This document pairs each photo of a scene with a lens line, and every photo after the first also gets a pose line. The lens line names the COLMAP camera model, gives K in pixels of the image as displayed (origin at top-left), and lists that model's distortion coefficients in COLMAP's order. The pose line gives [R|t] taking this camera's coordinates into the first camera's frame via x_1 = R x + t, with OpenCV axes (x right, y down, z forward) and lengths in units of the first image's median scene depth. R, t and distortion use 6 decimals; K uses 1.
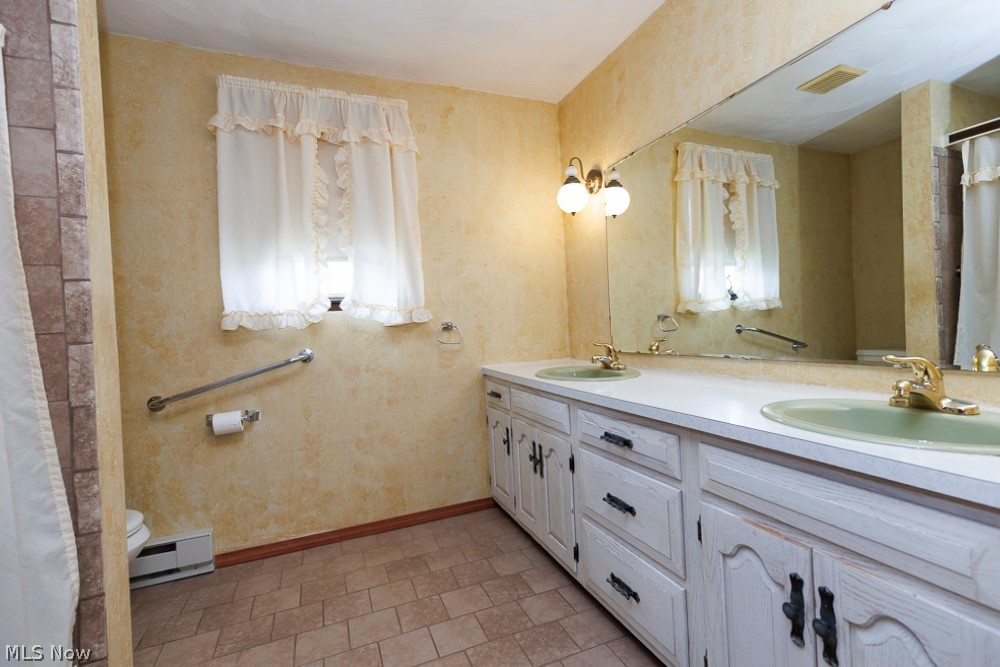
lens RADIAL K [[457.1, 0, 504.4], [0, 457.1, 333.3], [0, 0, 1]] dist [0.000327, -0.000653]
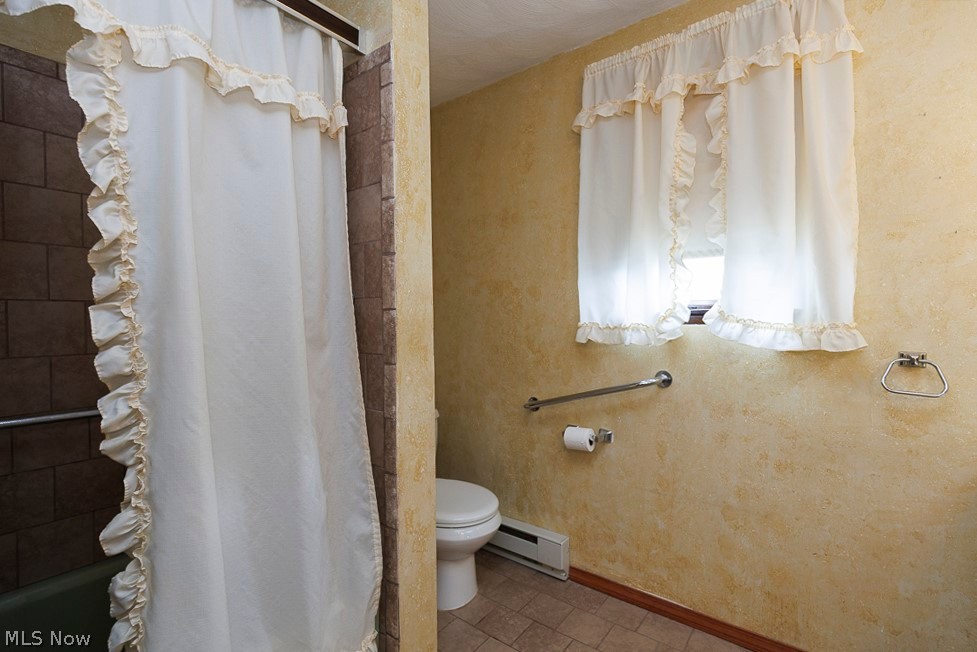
lens RADIAL K [[446.6, 0, 486.9], [0, 446.6, 330.2], [0, 0, 1]] dist [0.000327, -0.000653]
pose [[0.495946, 0.060382, -0.866251, 0.090407], [-0.030368, 0.998175, 0.052191, -0.071565], [0.867822, 0.000423, 0.496875, 0.360508]]
